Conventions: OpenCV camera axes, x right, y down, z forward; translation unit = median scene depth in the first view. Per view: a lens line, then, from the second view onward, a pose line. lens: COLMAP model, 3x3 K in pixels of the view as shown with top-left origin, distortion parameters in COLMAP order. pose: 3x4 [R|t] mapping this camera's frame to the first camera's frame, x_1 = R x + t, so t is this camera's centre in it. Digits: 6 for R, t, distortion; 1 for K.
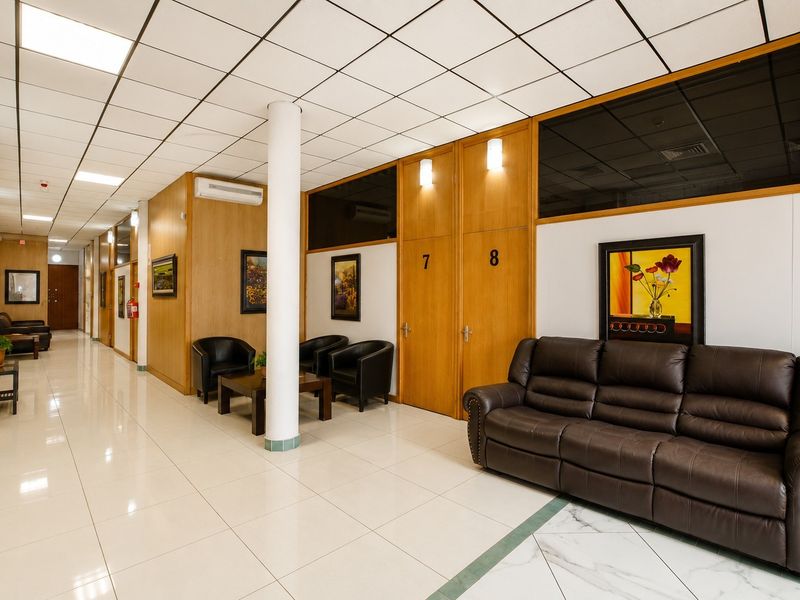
lens RADIAL K [[415.2, 0, 407.0], [0, 415.2, 300.4], [0, 0, 1]] dist [-0.000045, 0.000072]
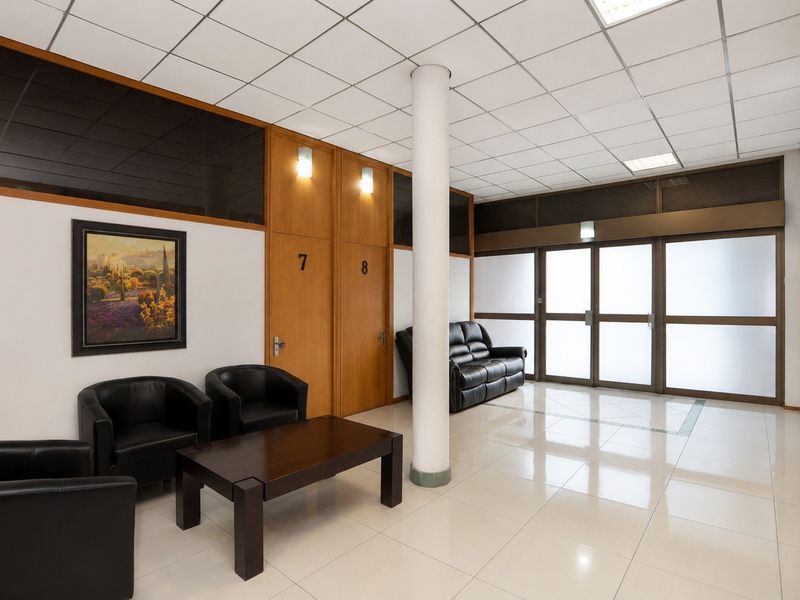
lens RADIAL K [[415.2, 0, 407.0], [0, 415.2, 300.4], [0, 0, 1]] dist [-0.000045, 0.000072]
pose [[-0.086558, -0.008109, 0.996214, -0.851877], [0.023689, 0.999667, 0.010195, -0.015532], [-0.995965, 0.024482, -0.086337, 0.853984]]
